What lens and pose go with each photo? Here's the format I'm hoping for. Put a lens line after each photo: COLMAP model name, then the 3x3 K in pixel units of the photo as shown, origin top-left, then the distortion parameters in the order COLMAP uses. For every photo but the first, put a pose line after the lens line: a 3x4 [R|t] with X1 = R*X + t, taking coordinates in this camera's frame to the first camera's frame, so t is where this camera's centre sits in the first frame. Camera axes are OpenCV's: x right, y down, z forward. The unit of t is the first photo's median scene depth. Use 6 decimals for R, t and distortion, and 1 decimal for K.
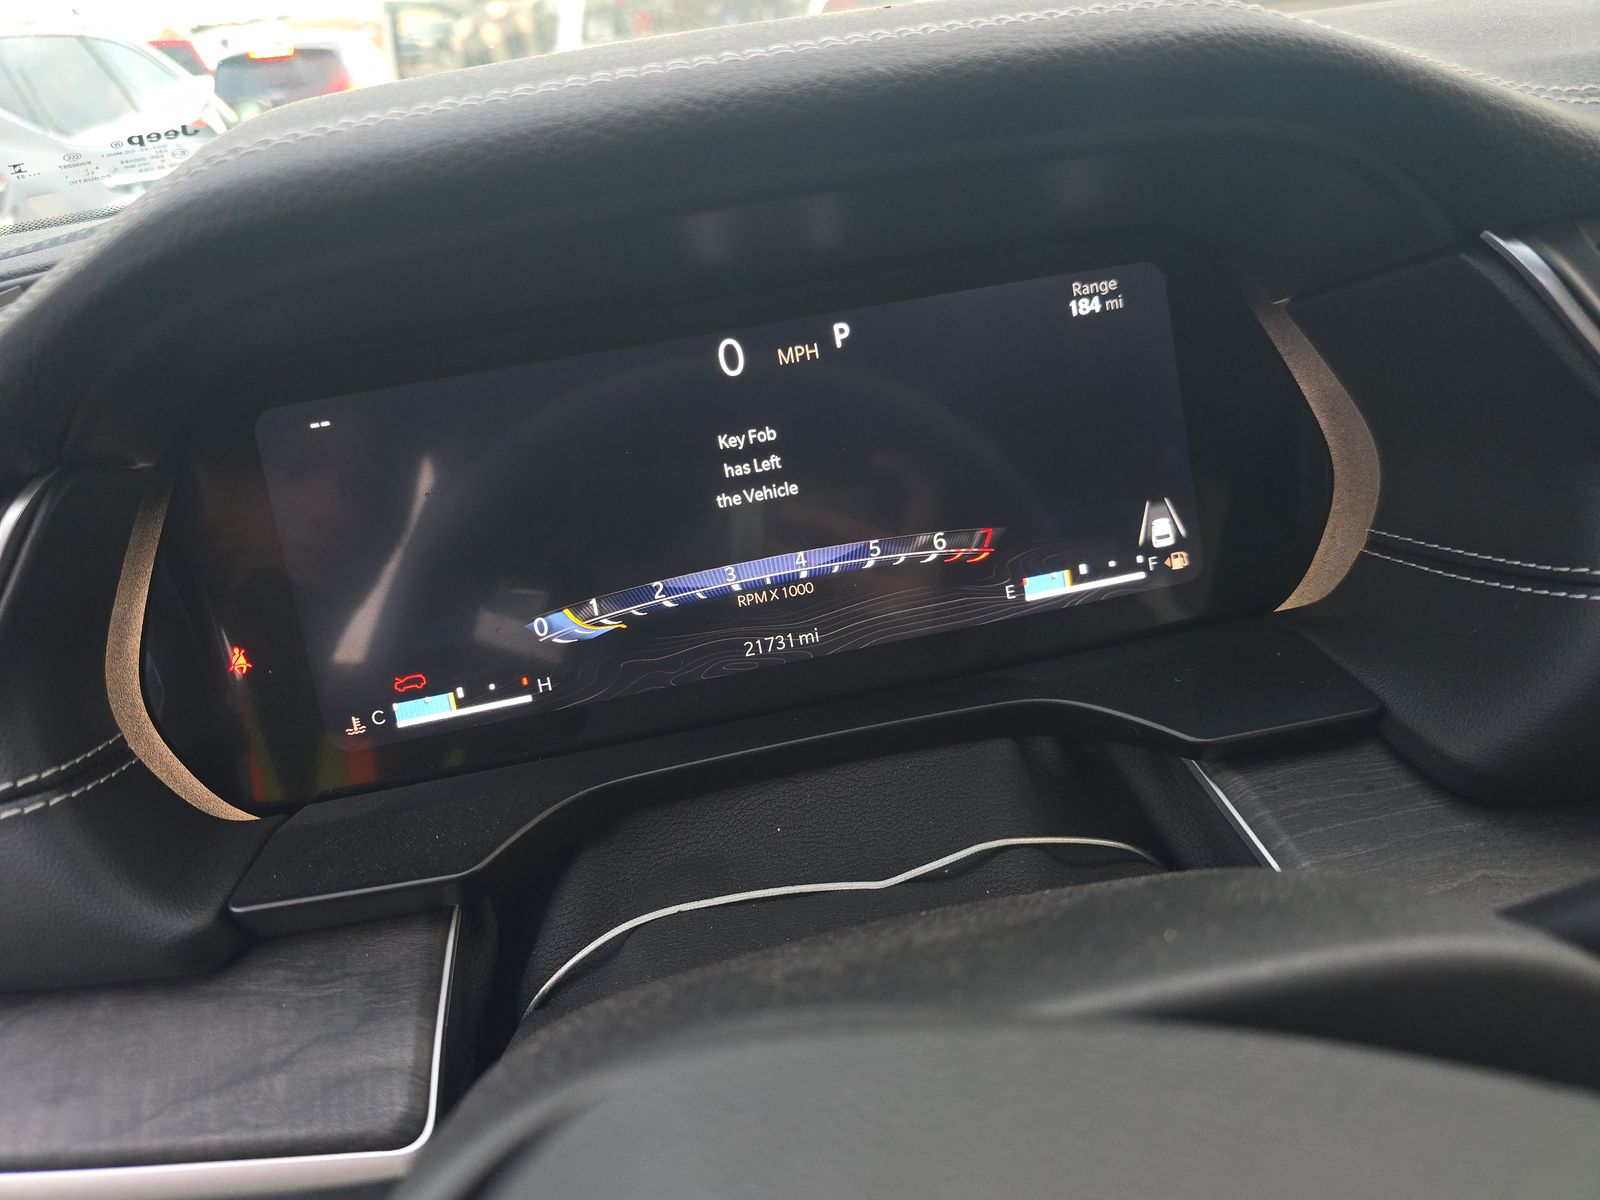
lens RADIAL K [[1090.1, 0, 785.1], [0, 1090.1, 600.4], [0, 0, 1]] dist [0.027406, -0.040994]
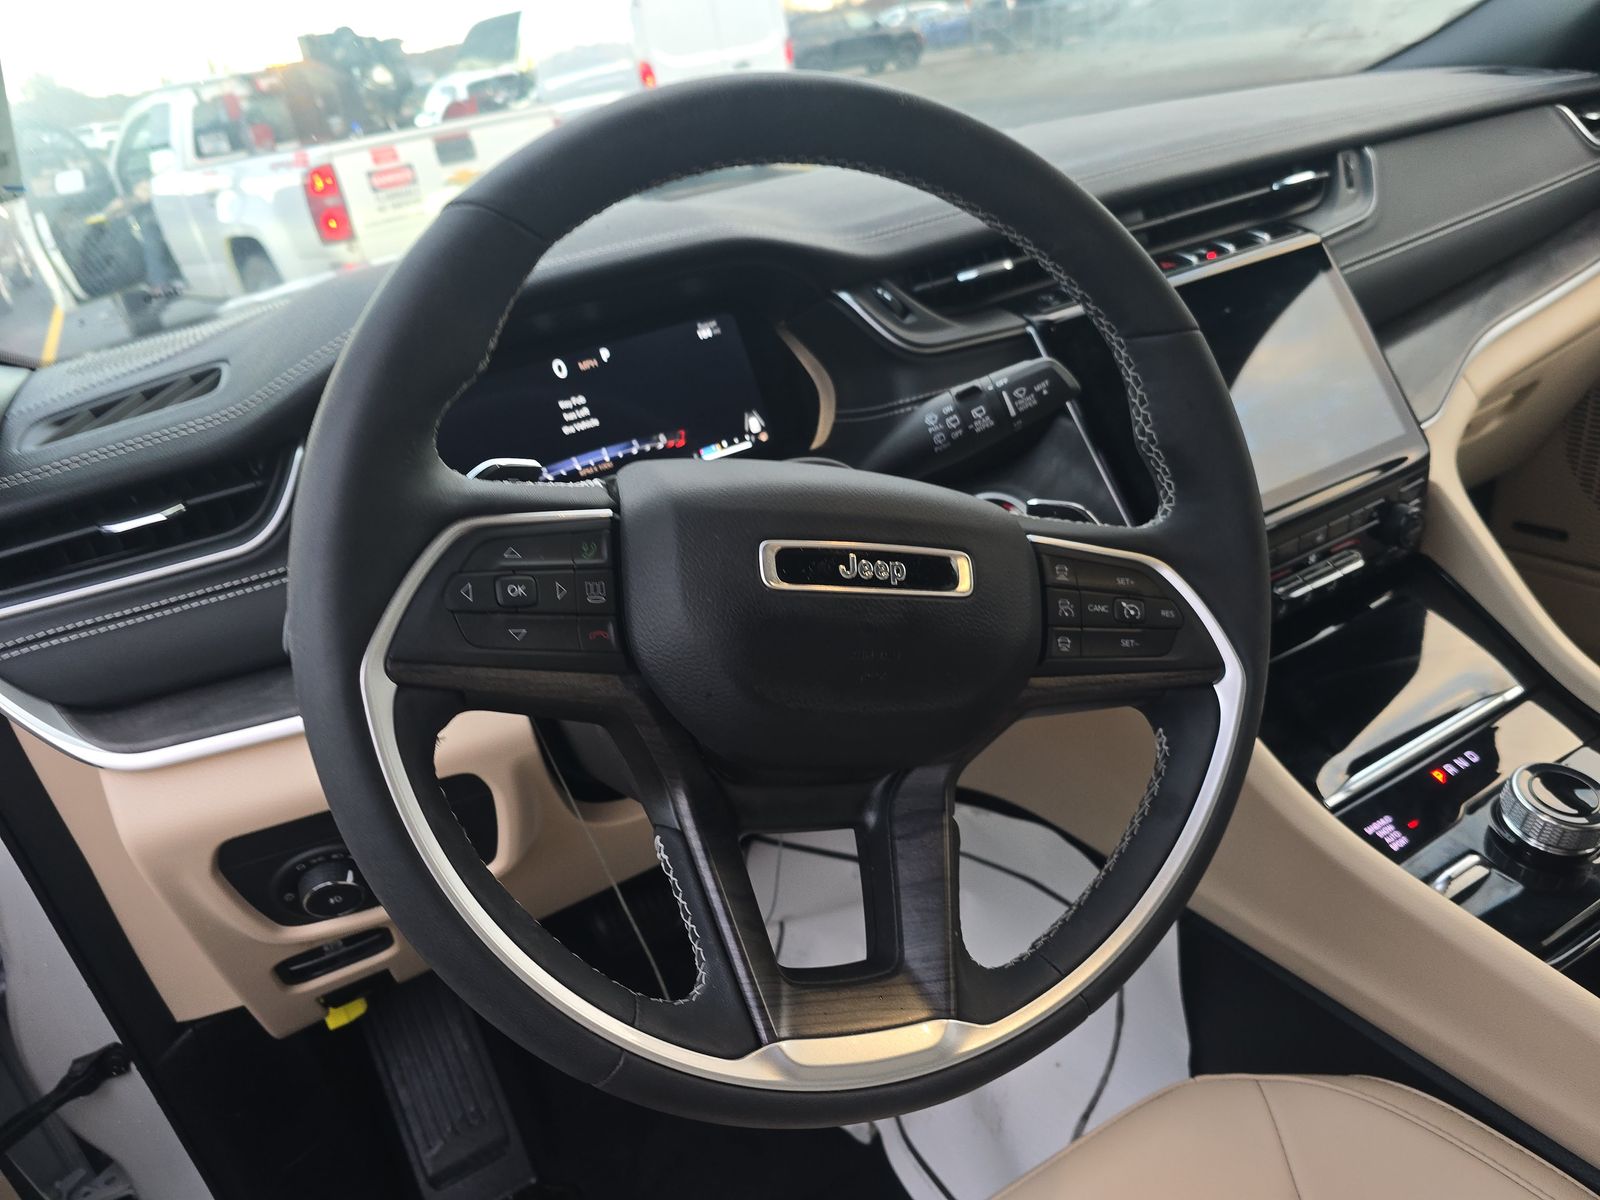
lens RADIAL K [[1090.1, 0, 792.4], [0, 1090.1, 607.0], [0, 0, 1]] dist [0.027406, -0.040994]
pose [[0.948322, -0.163452, 0.271972, -0.288484], [0.179898, 0.983008, -0.036498, 0.438291], [-0.261385, 0.083539, 0.961613, -1.285514]]
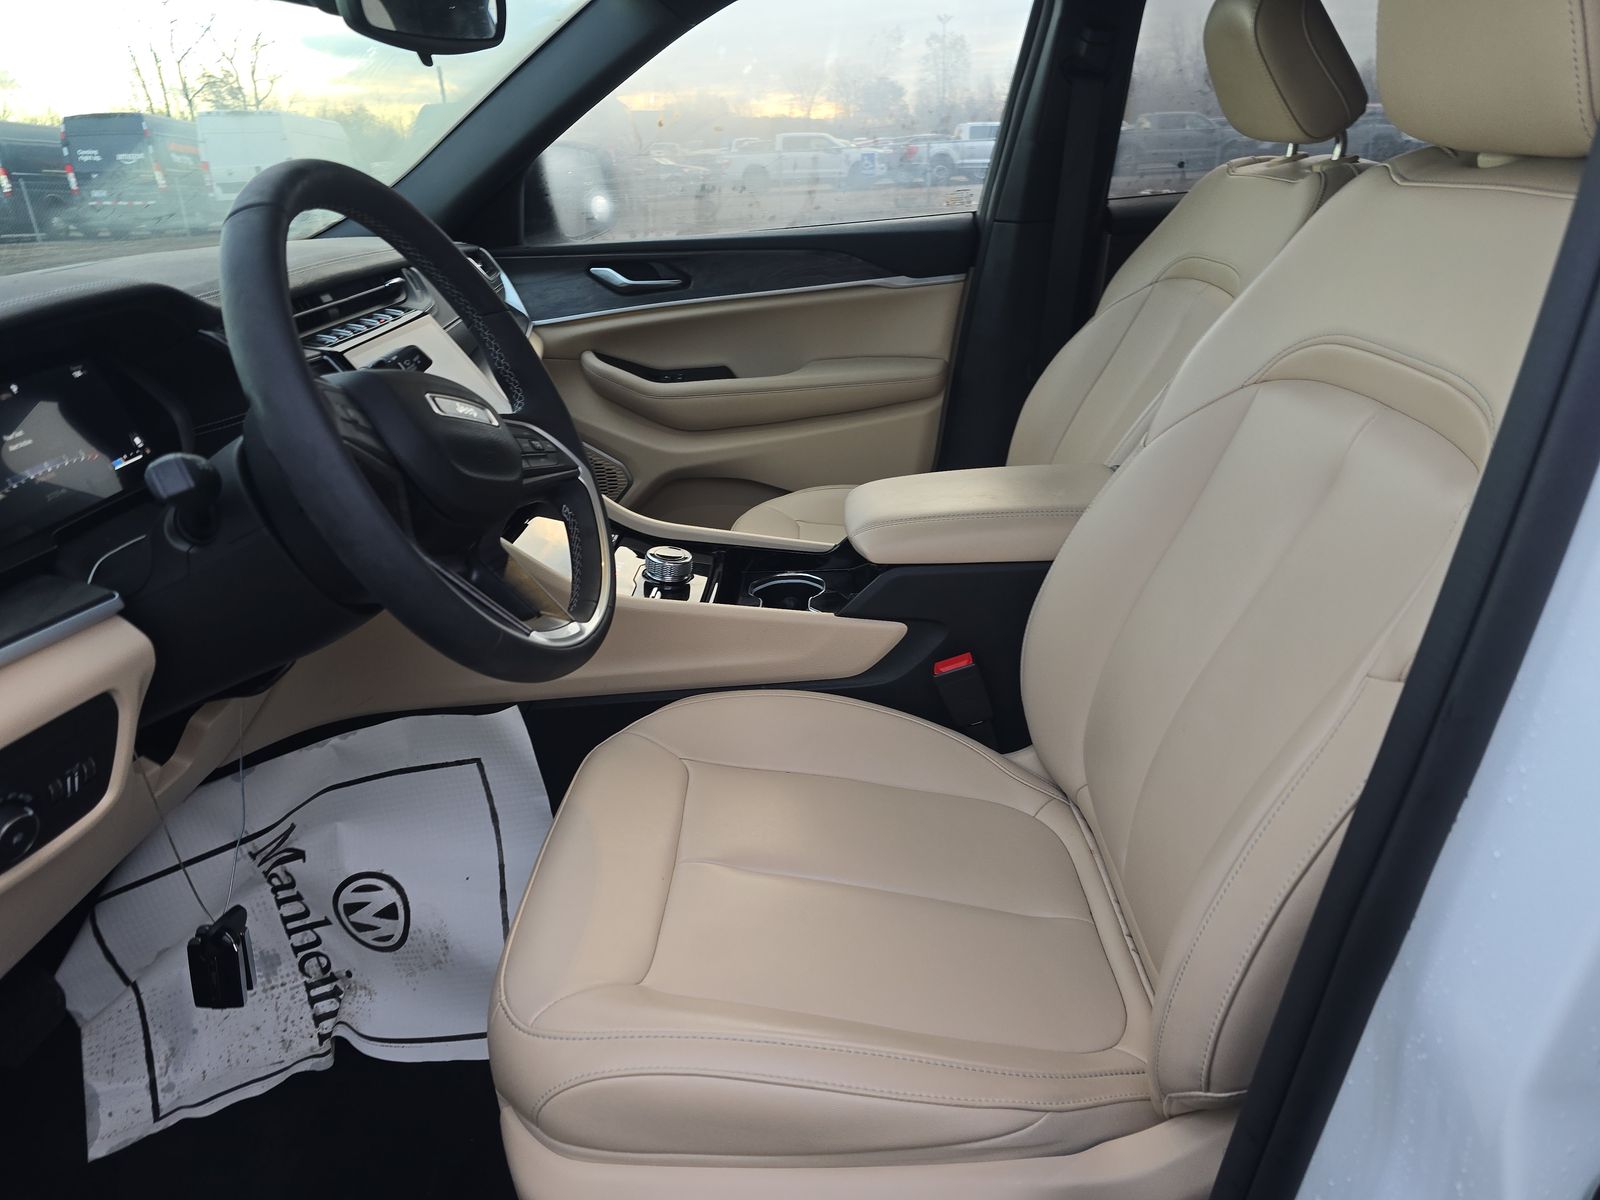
lens RADIAL K [[1090.1, 0, 803.6], [0, 1090.1, 593.7], [0, 0, 1]] dist [0.027406, -0.040994]
pose [[0.212546, -0.268159, 0.939635, -2.236983], [0.474882, 0.868759, 0.140514, 0.756113], [-0.853997, 0.416350, 0.311995, -1.332513]]
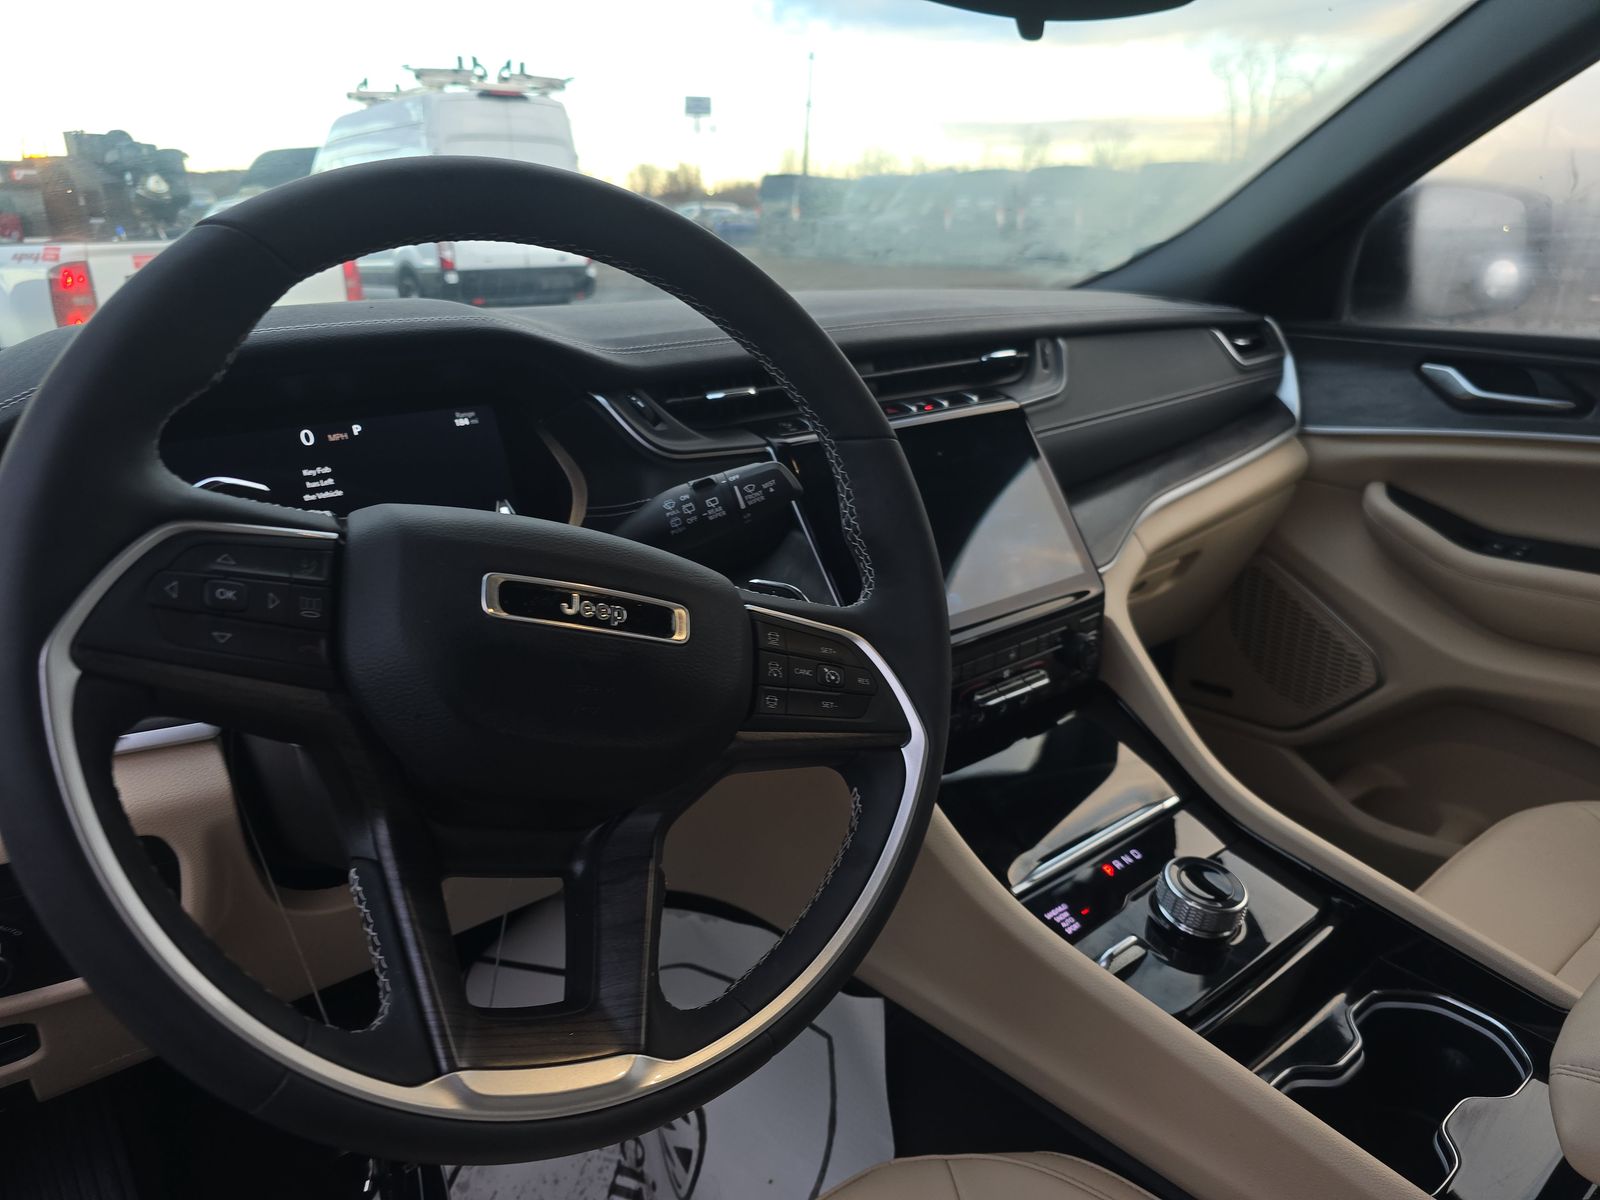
lens RADIAL K [[1090.1, 0, 801.2], [0, 1090.1, 599.7], [0, 0, 1]] dist [0.027406, -0.040994]
pose [[0.870769, -0.051873, 0.488948, -0.284989], [0.143932, 0.977751, -0.152600, 0.608857], [-0.470153, 0.203255, 0.858862, -1.391792]]
